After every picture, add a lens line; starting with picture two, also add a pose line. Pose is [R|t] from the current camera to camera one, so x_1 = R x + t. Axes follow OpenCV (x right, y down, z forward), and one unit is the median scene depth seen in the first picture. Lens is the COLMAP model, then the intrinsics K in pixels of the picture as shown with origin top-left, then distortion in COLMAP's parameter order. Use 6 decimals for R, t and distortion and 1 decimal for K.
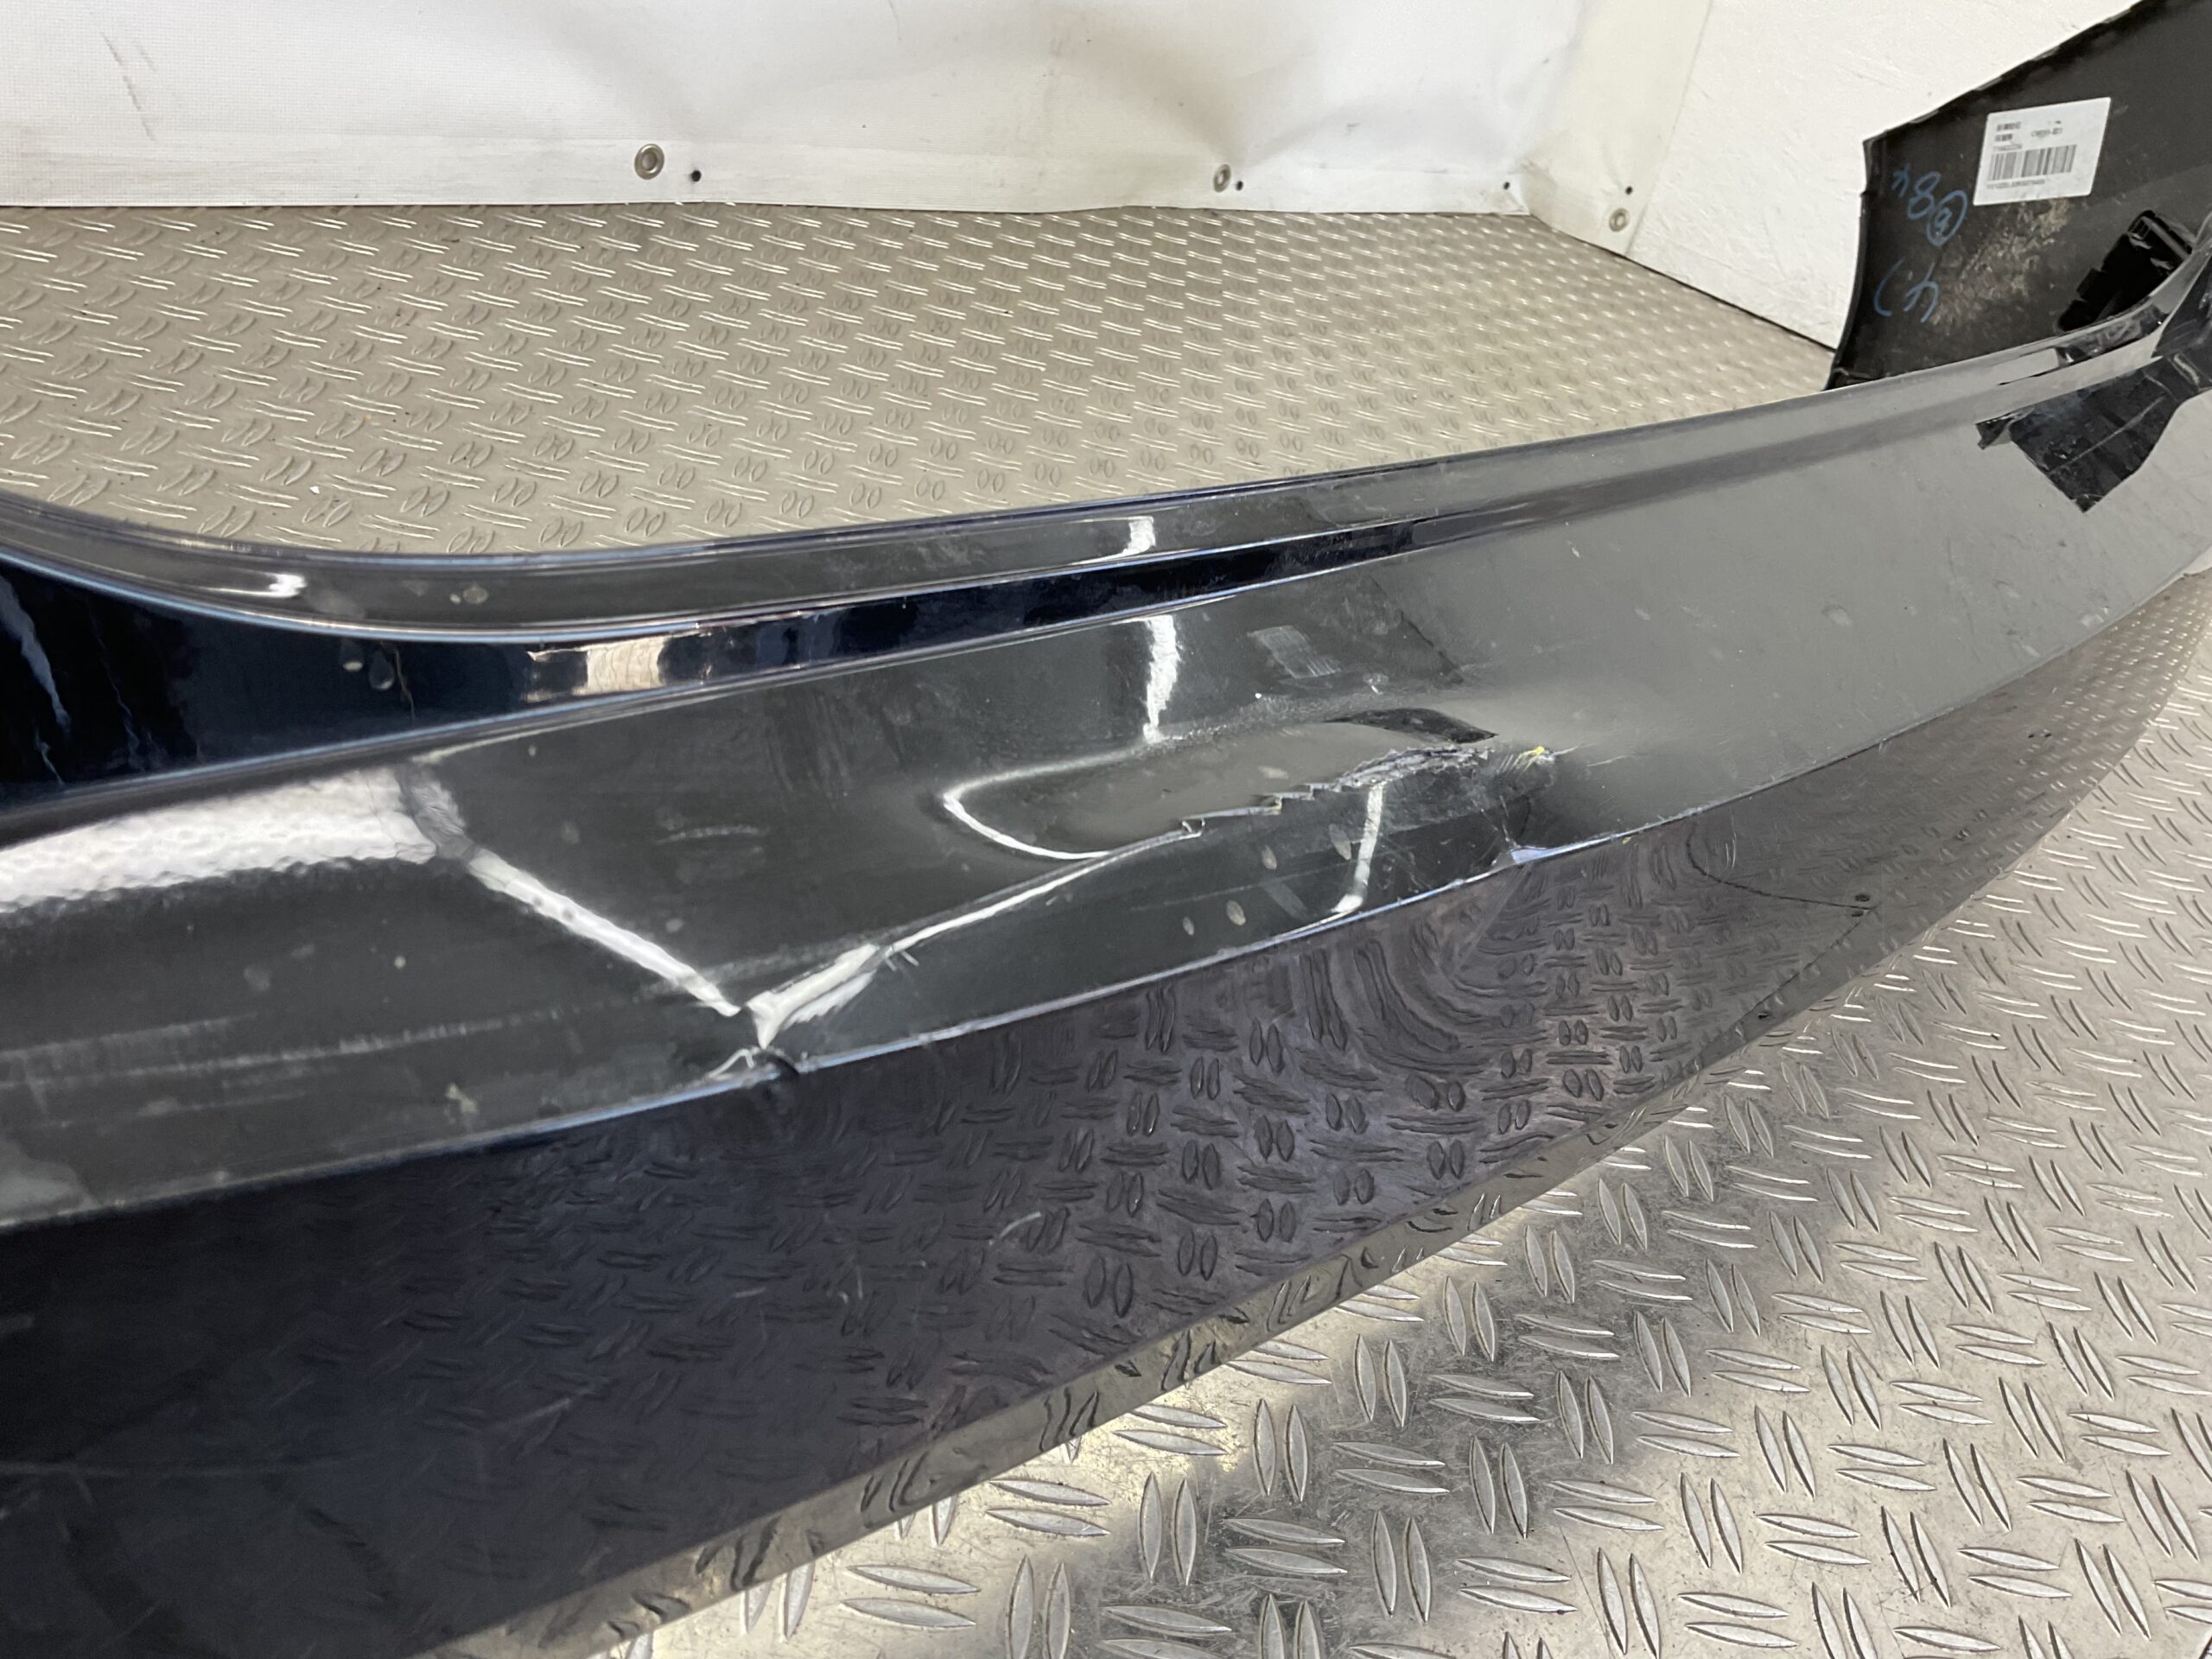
lens RADIAL K [[1818.7, 0, 1103.4], [0, 1818.7, 819.2], [0, 0, 1]] dist [0.114427, -0.215302]
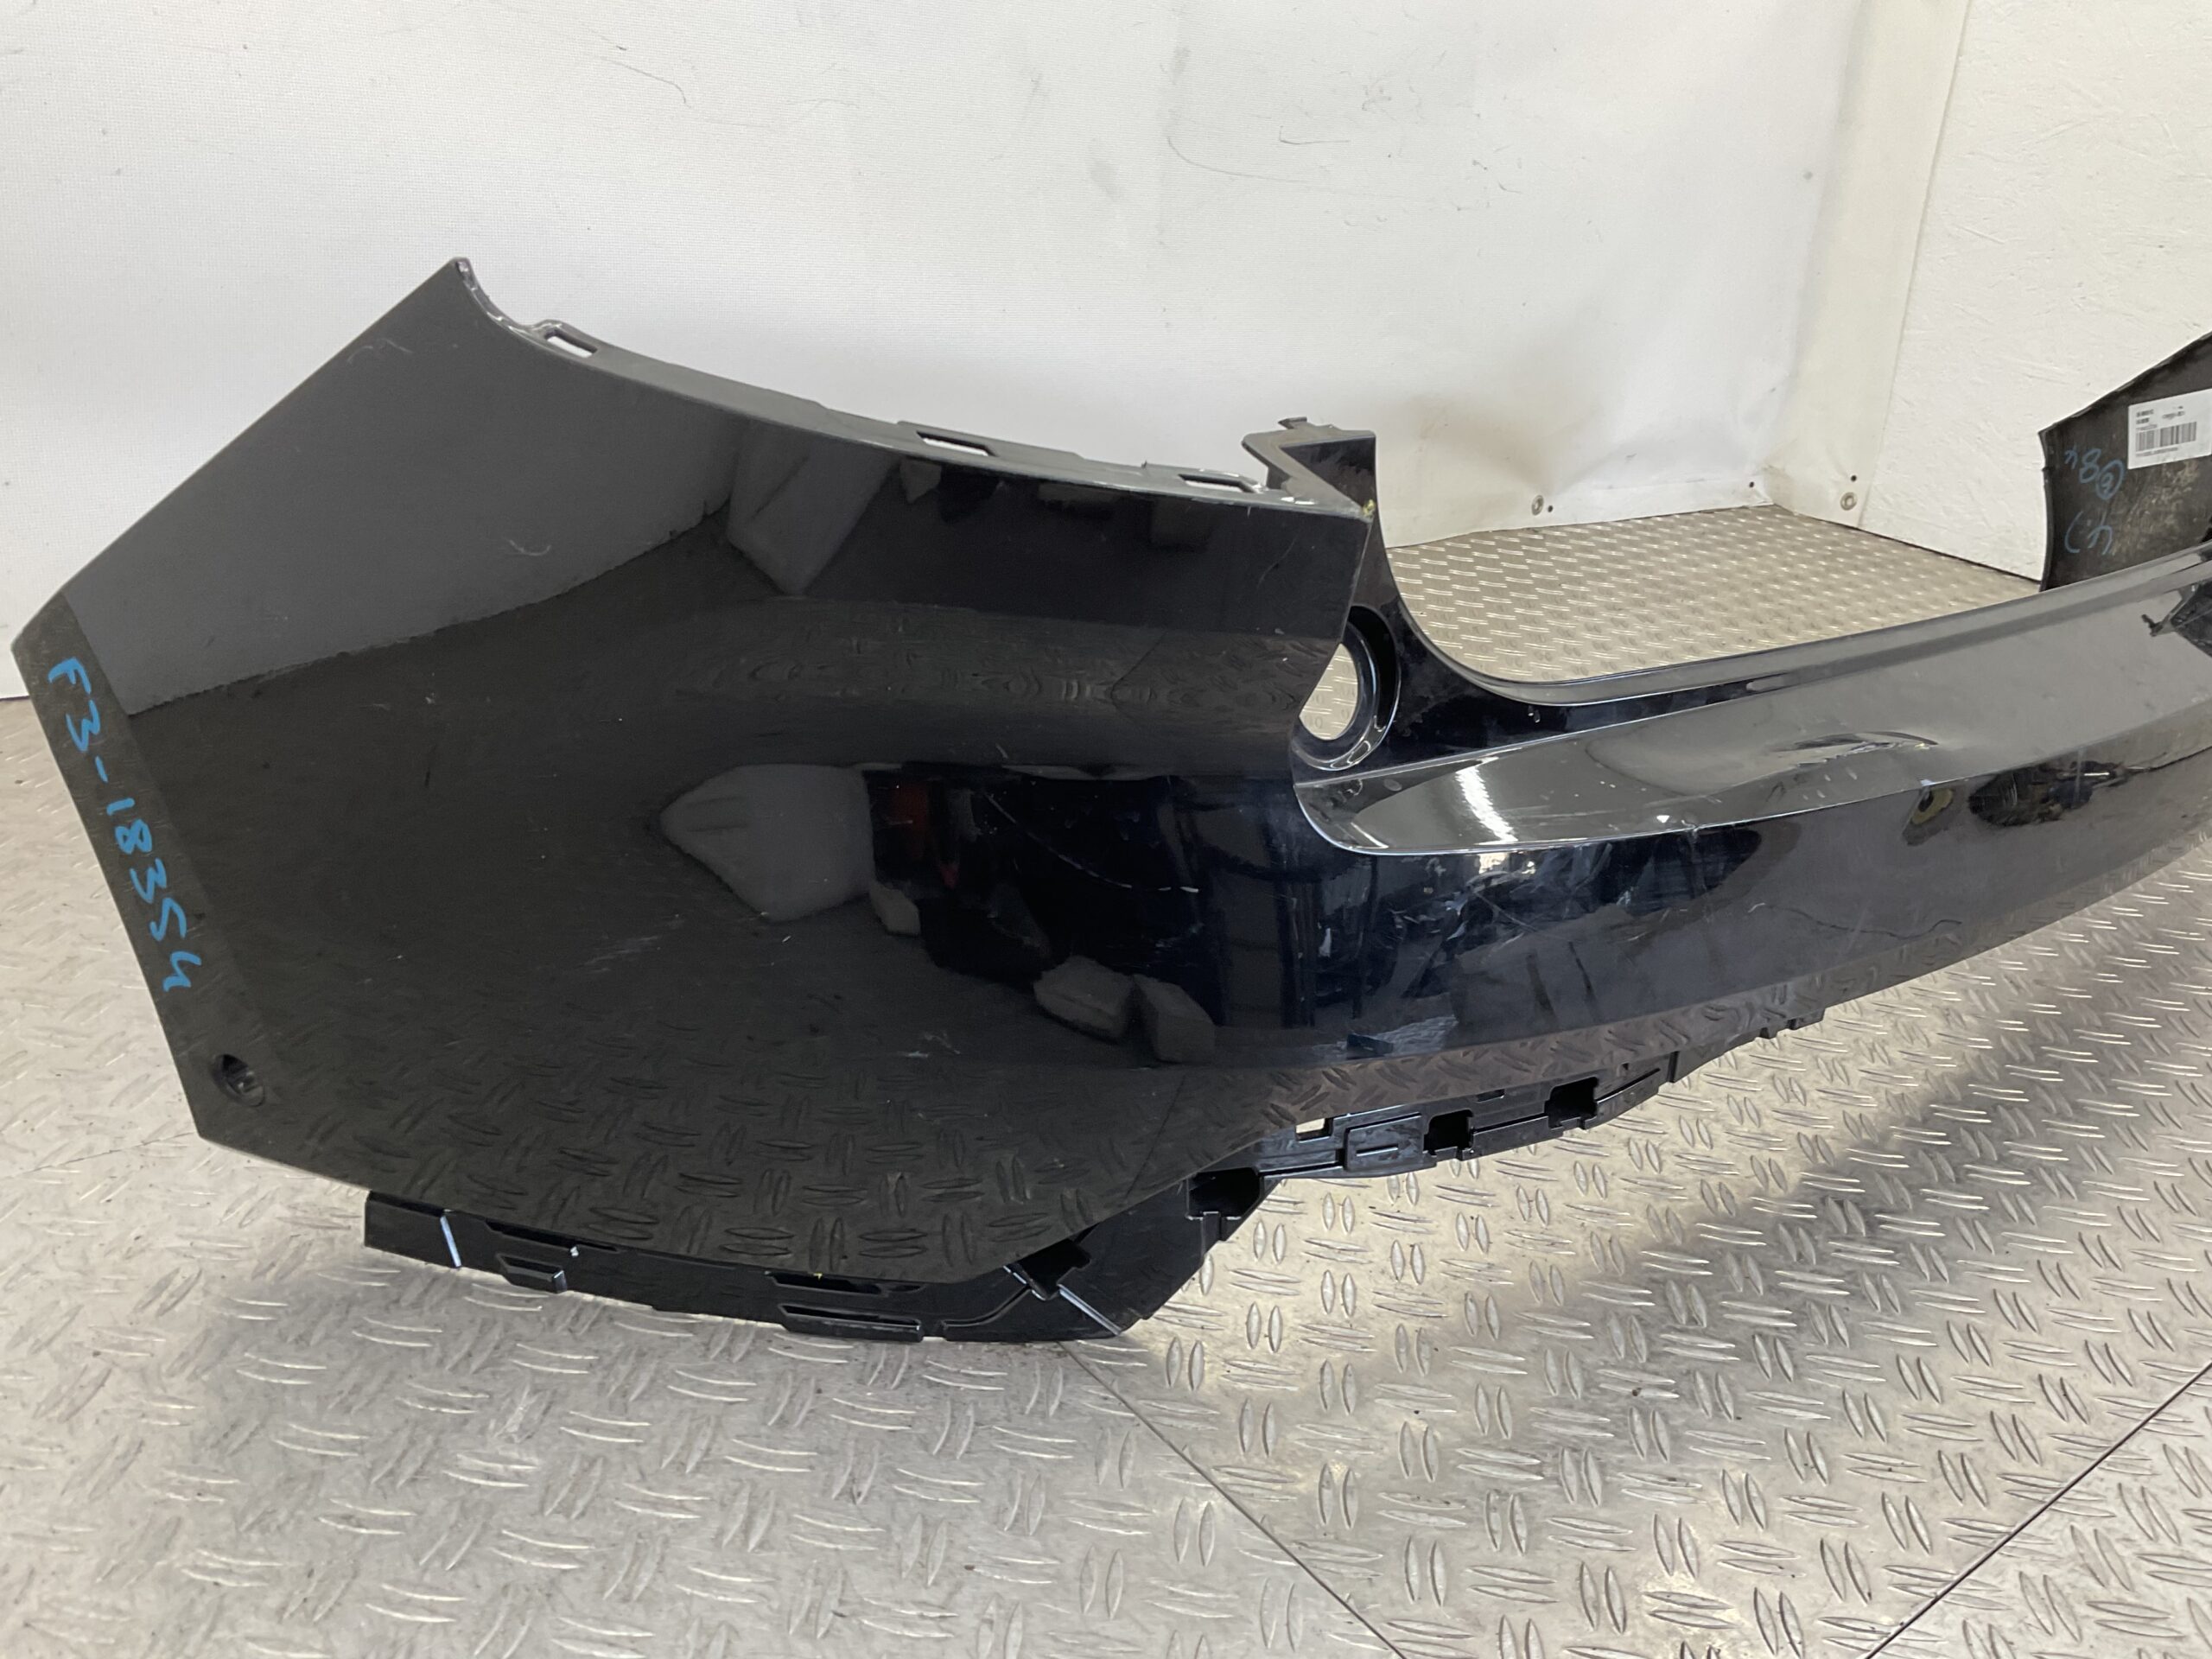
lens RADIAL K [[1818.7, 0, 1103.4], [0, 1818.7, 819.2], [0, 0, 1]] dist [0.114427, -0.215302]
pose [[0.989674, -0.086450, -0.114335, -0.124556], [0.065945, 0.982832, -0.172313, 0.091356], [0.127269, 0.162994, 0.978384, -0.331702]]
